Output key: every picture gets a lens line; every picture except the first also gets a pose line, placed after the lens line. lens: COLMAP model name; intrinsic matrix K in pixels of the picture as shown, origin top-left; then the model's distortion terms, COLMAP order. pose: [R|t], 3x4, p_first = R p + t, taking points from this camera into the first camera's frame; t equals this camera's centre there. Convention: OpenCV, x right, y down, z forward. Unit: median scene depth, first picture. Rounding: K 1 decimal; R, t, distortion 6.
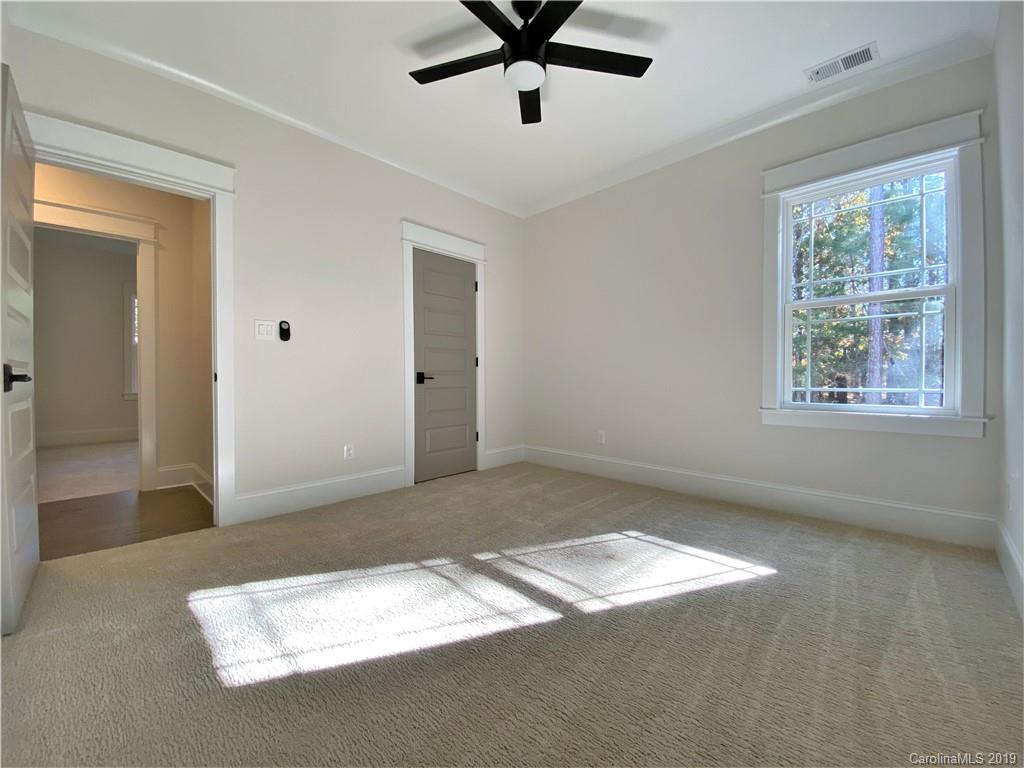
lens RADIAL K [[416.8, 0, 511.3], [0, 416.8, 382.6], [0, 0, 1]] dist [0.008901, -0.000380]
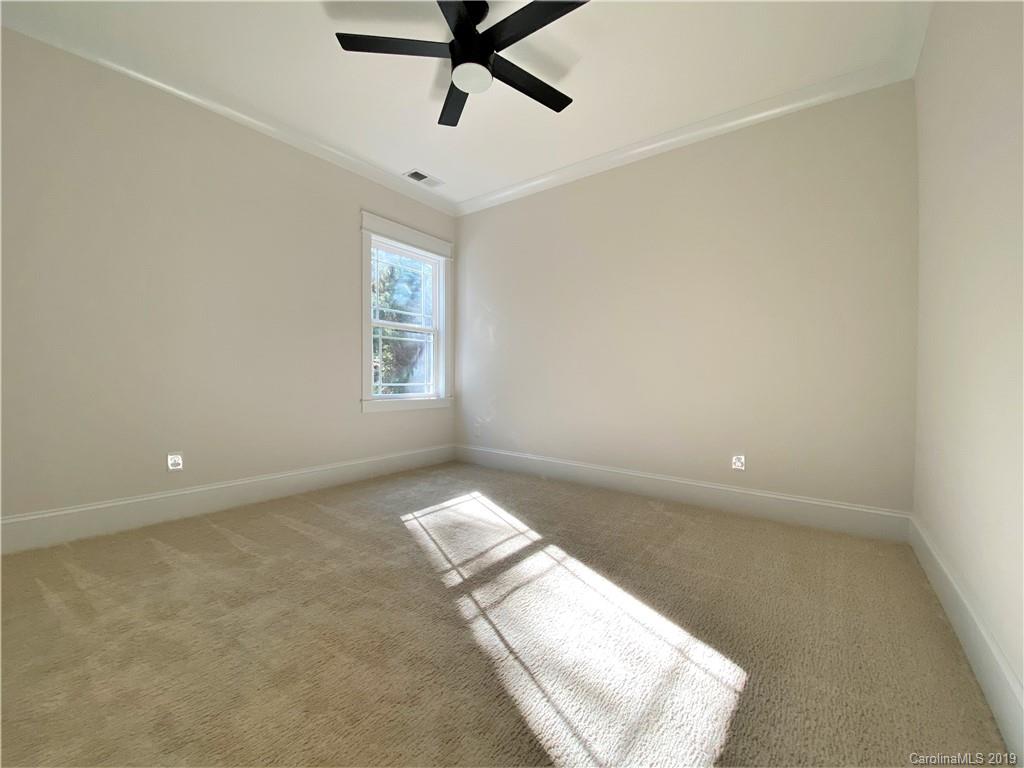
lens RADIAL K [[416.8, 0, 509.2], [0, 416.8, 385.2], [0, 0, 1]] dist [0.008901, -0.000380]
pose [[-0.139705, -0.014850, 0.990082, -0.844226], [0.002925, 0.999877, 0.015409, -0.001924], [-0.990189, 0.005049, -0.139644, 0.902246]]
